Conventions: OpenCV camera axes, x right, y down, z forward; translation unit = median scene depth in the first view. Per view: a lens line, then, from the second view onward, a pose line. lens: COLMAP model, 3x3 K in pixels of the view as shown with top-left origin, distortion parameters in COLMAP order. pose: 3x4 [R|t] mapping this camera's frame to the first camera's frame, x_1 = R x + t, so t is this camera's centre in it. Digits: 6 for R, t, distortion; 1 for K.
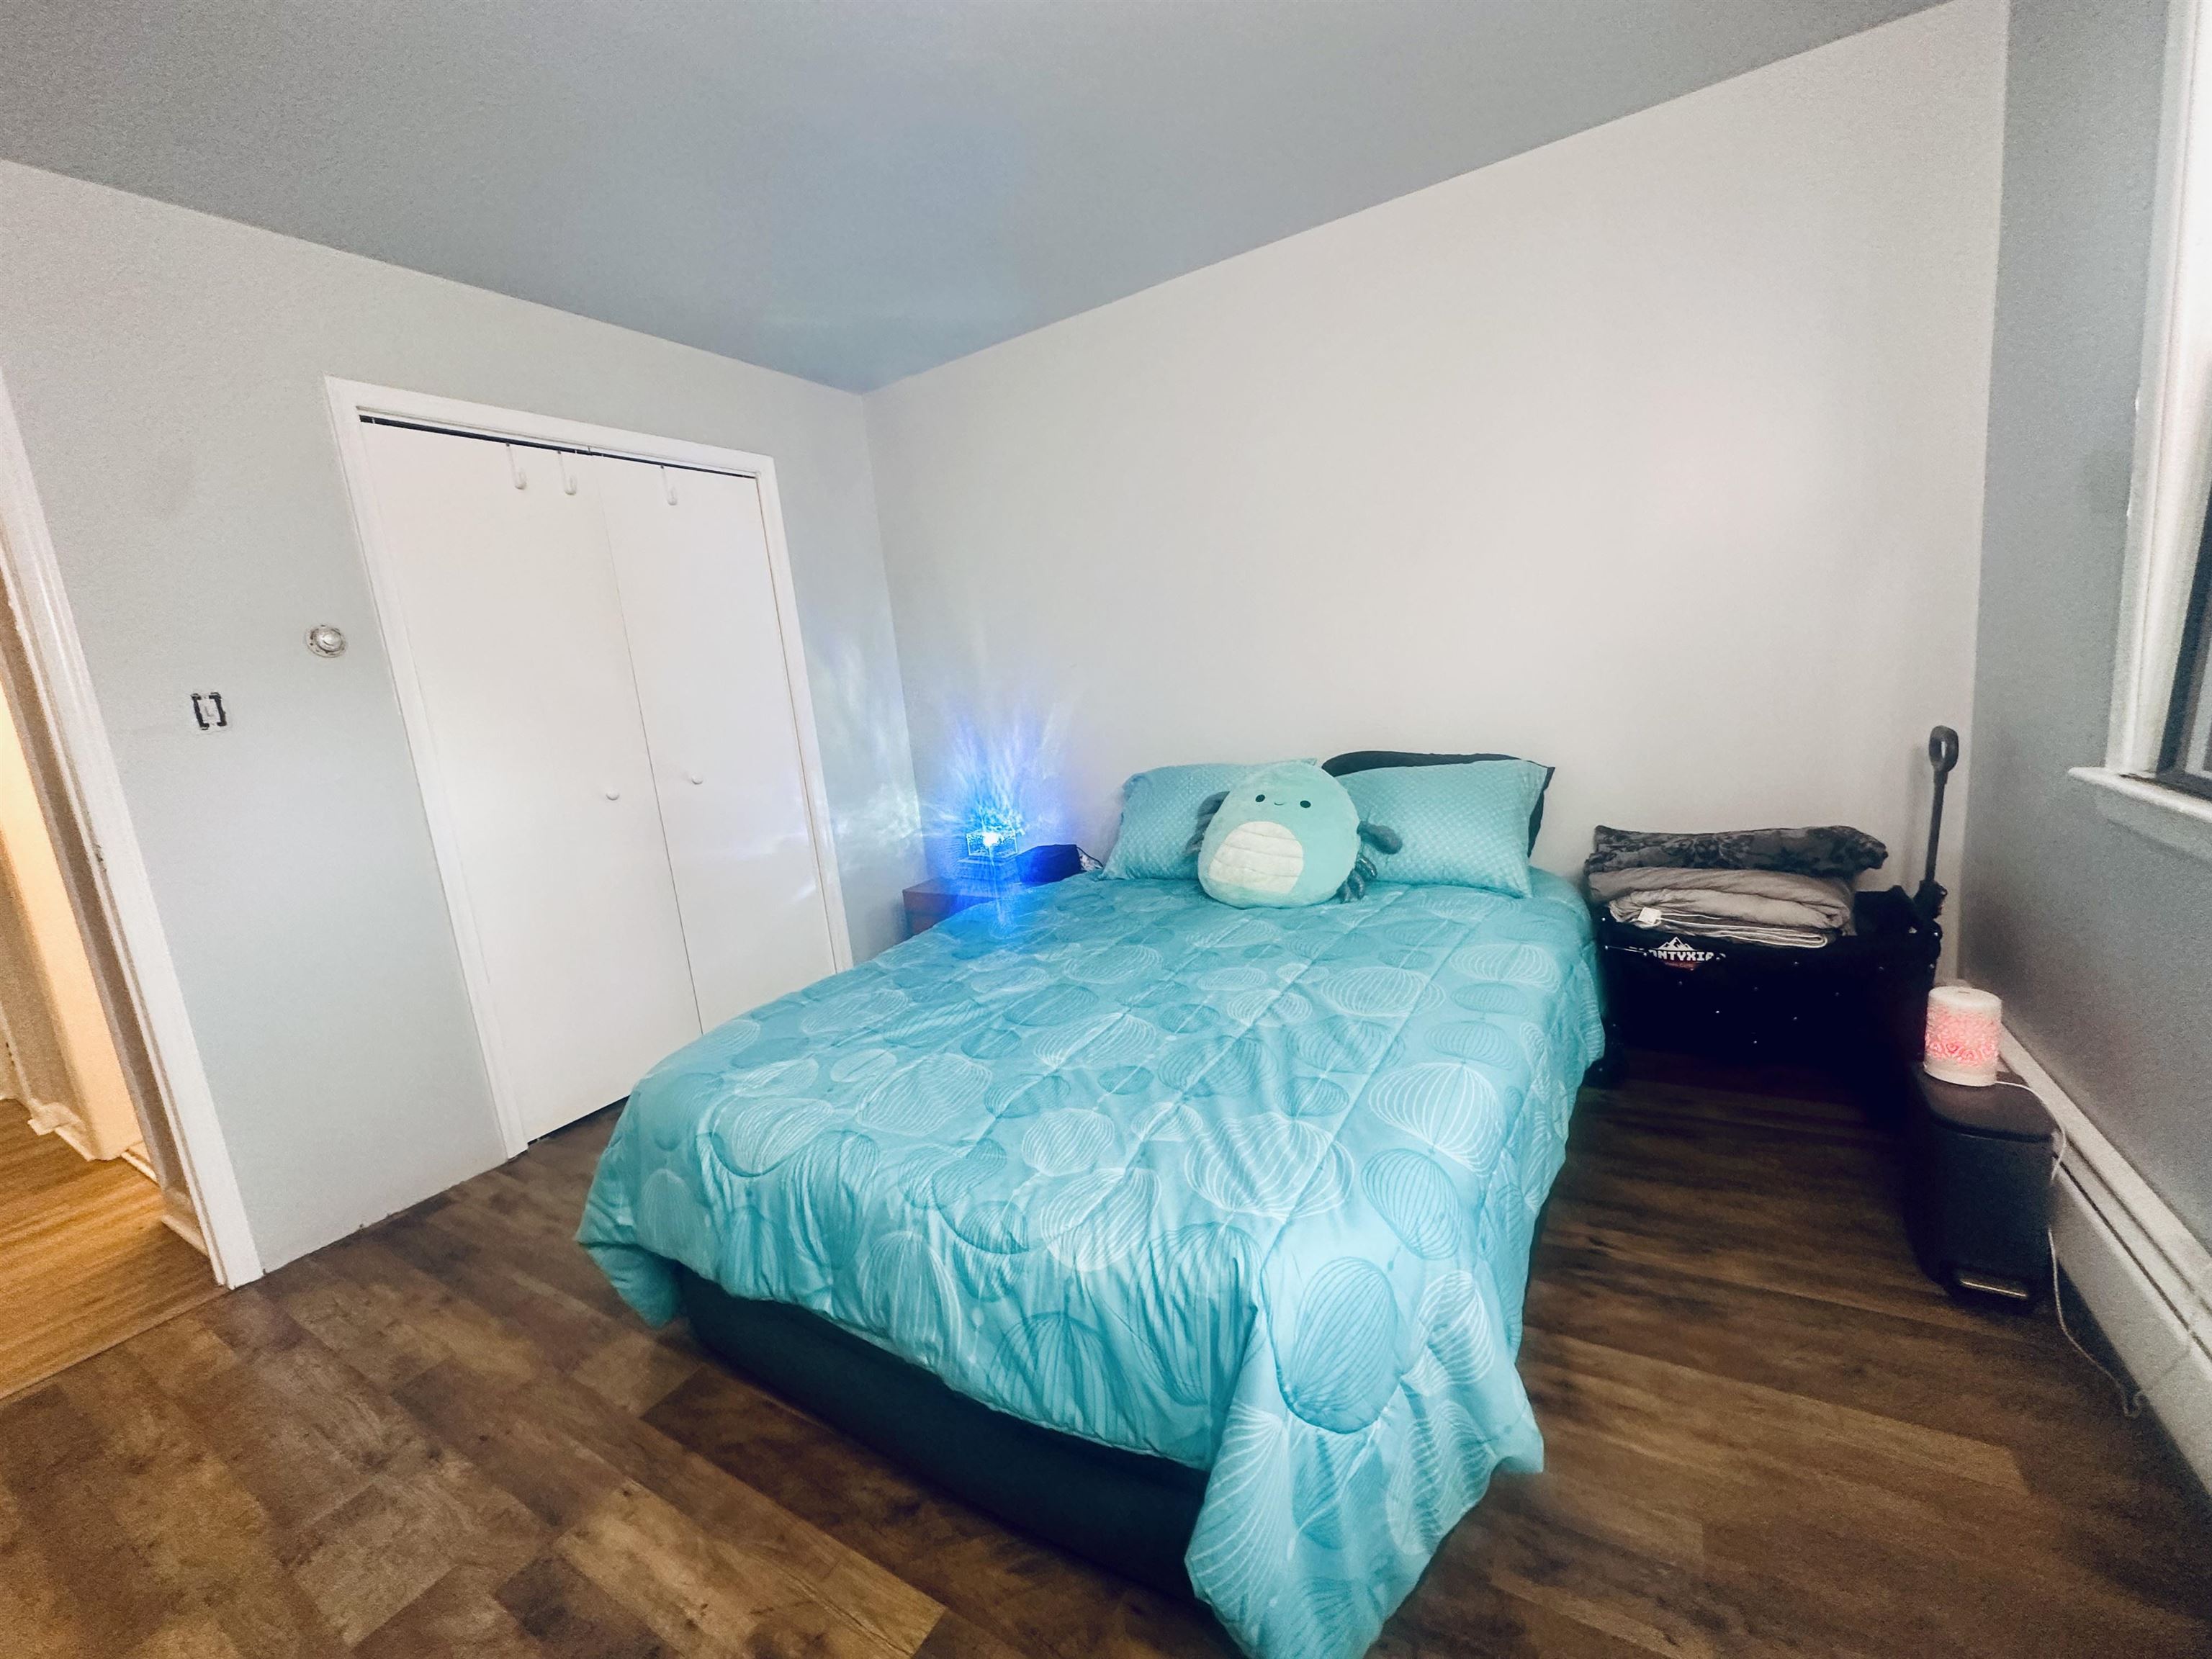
lens RADIAL K [[874.9, 0, 1112.9], [0, 874.9, 824.4], [0, 0, 1]] dist [-0.007337, 0.001178]
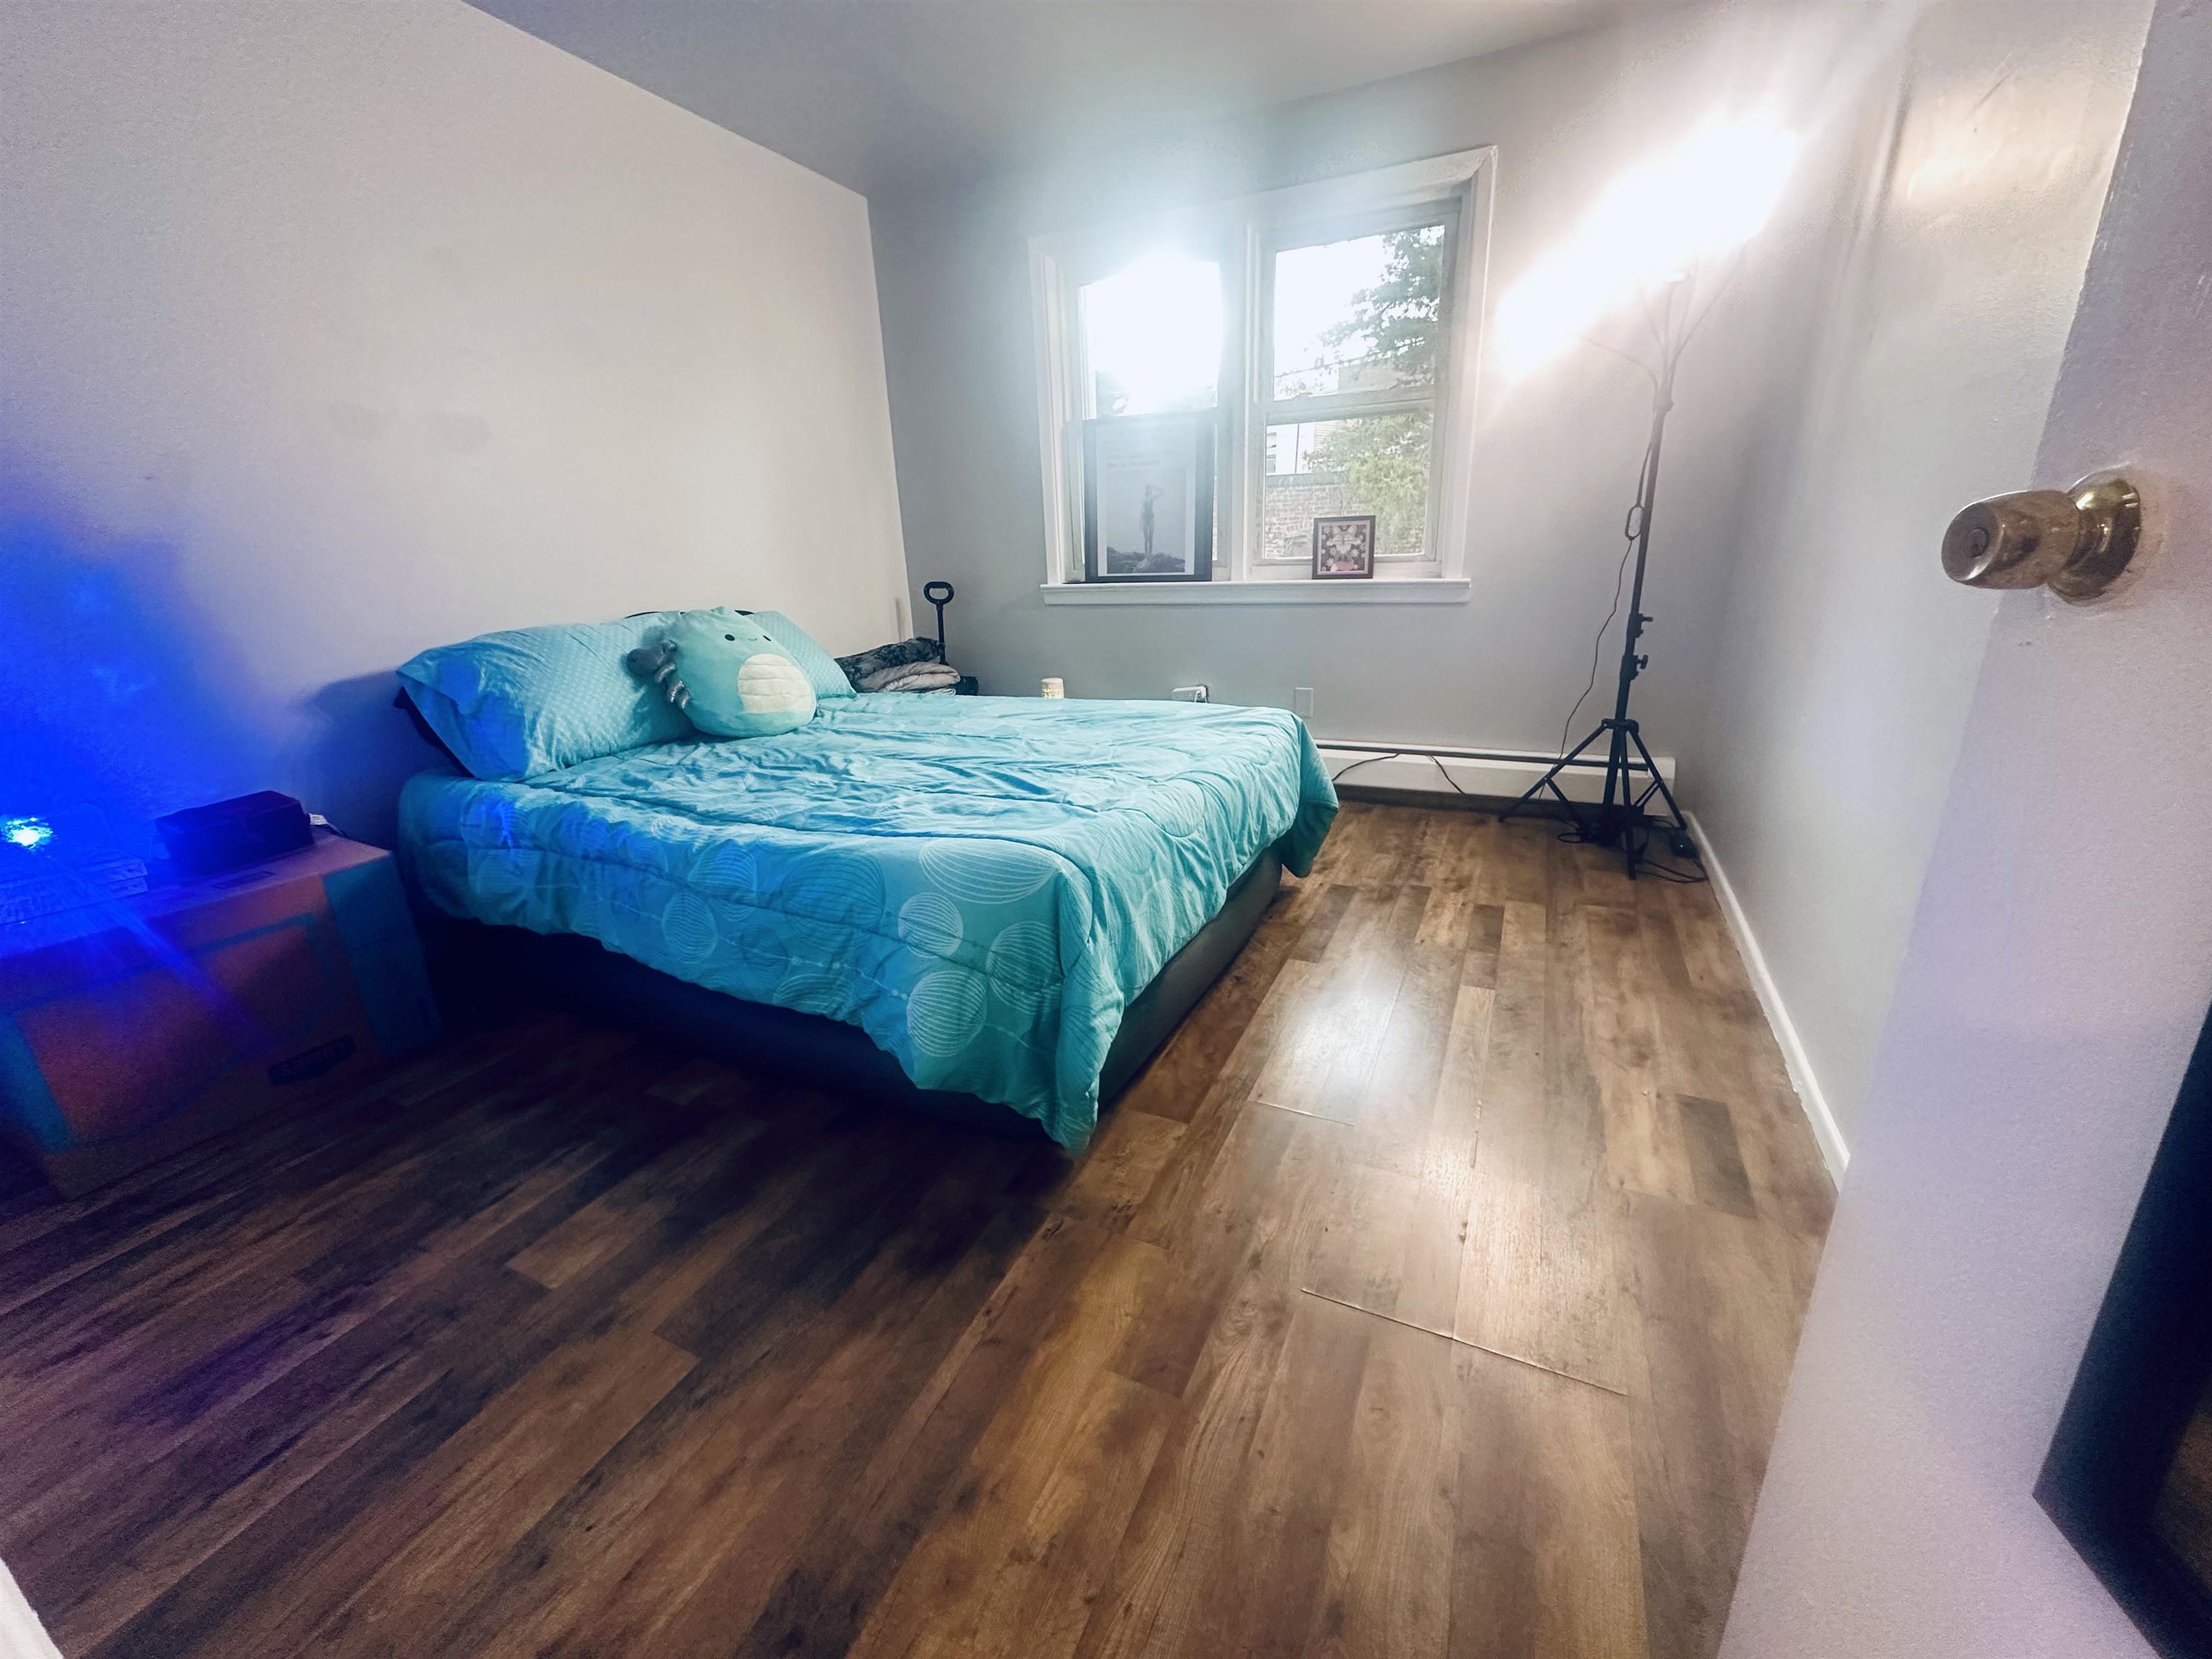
lens RADIAL K [[874.9, 0, 1113.8], [0, 874.9, 829.6], [0, 0, 1]] dist [-0.007337, 0.001178]
pose [[-0.095489, -0.210792, 0.972856, -1.270544], [0.212417, 0.950496, 0.226796, 0.066753], [-0.972502, 0.228307, -0.045986, 0.895089]]
